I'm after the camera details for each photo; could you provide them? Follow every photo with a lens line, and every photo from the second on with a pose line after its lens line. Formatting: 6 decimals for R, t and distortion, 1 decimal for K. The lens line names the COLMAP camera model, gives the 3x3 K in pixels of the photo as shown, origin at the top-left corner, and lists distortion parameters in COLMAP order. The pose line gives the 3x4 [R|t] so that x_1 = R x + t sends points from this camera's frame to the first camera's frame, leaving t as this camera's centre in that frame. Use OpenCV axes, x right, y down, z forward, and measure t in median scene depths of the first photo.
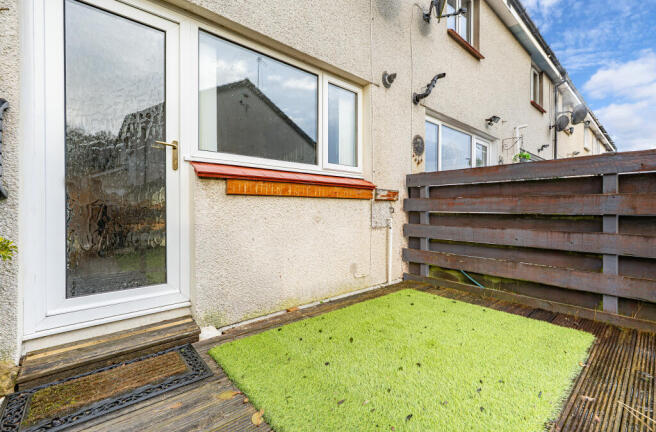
lens RADIAL K [[278.8, 0, 329.6], [0, 278.8, 205.1], [0, 0, 1]] dist [-0.000409, 0.000010]
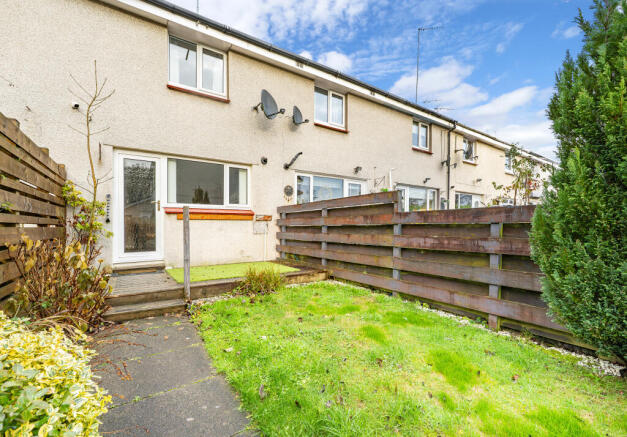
lens RADIAL K [[263.4, 0, 313.5], [0, 263.4, 218.5], [0, 0, 1]] dist [-0.035736, 0.000009]
pose [[0.994353, -0.014808, -0.105081, 0.802278], [0.013136, 0.999776, -0.016586, 0.007226], [0.105303, 0.015112, 0.994325, -0.905787]]
